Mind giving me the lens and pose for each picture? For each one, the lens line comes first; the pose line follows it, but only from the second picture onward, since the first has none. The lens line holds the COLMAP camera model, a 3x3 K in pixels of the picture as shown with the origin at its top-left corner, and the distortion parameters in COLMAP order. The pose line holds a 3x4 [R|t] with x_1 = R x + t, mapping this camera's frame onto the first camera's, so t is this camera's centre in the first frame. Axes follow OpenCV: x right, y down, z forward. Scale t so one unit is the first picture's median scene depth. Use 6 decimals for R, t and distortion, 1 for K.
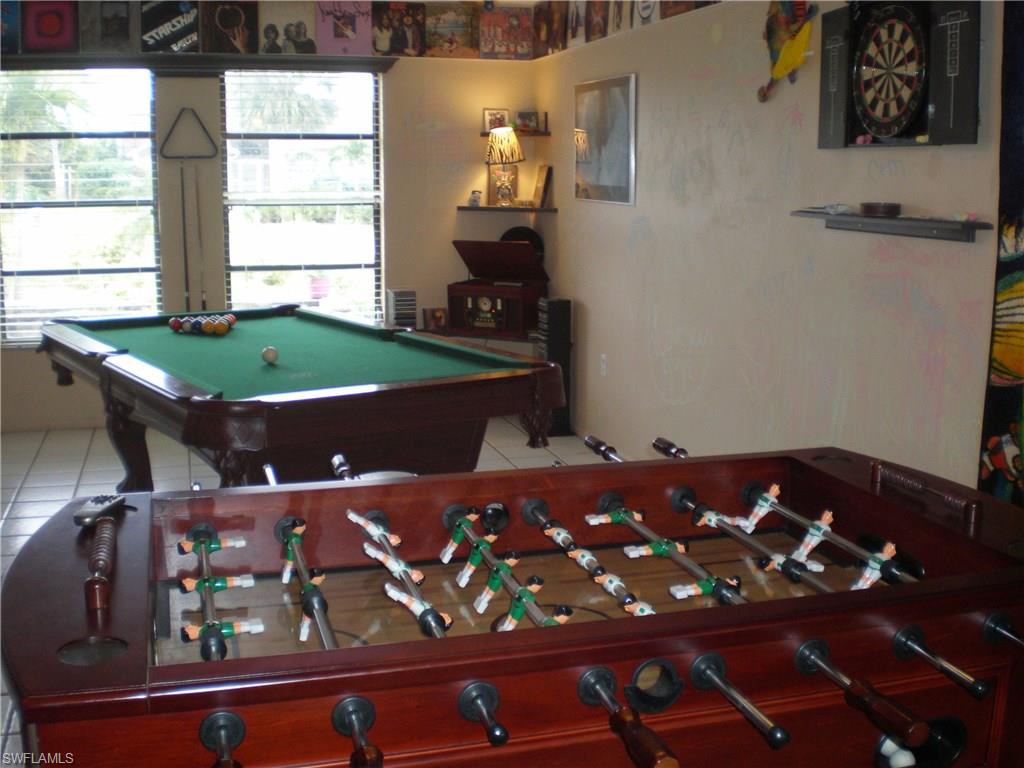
lens RADIAL K [[1162.2, 0, 512.0], [0, 1162.2, 384.0], [0, 0, 1]] dist [-0.108164, -0.047429]
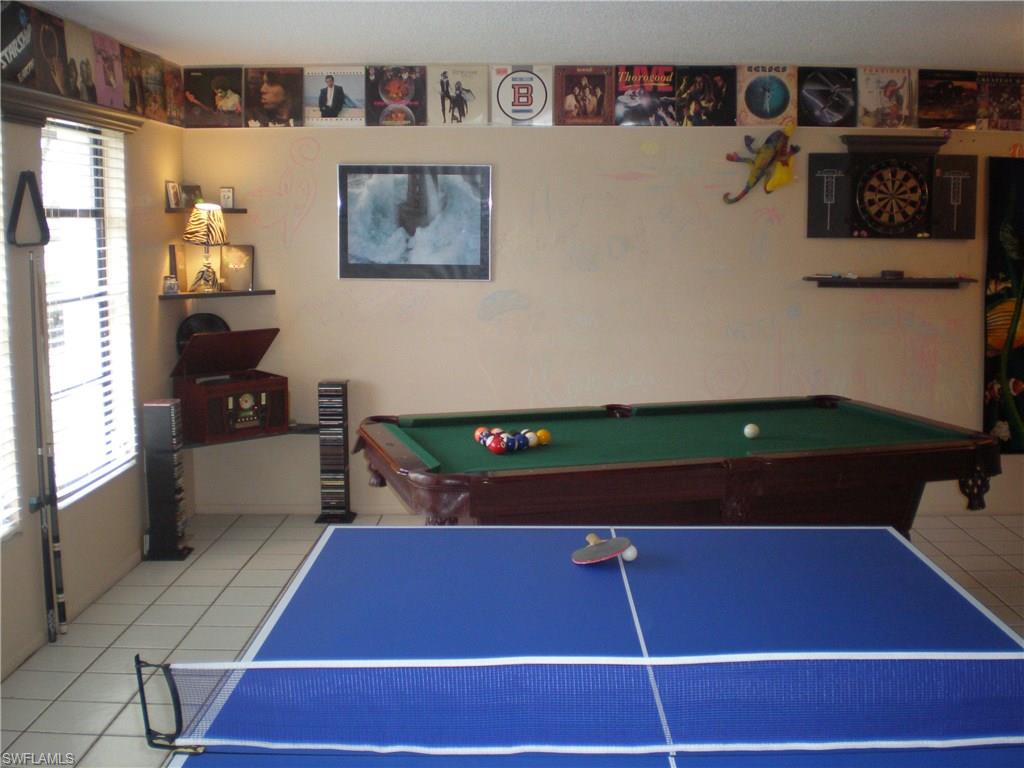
lens RADIAL K [[1162.2, 0, 512.0], [0, 1162.2, 384.0], [0, 0, 1]] dist [-0.108164, -0.047429]
pose [[0.299249, -0.137229, 0.944255, -1.542141], [0.170517, 0.981365, 0.088582, -0.242795], [-0.938815, 0.134504, 0.317072, 1.013290]]
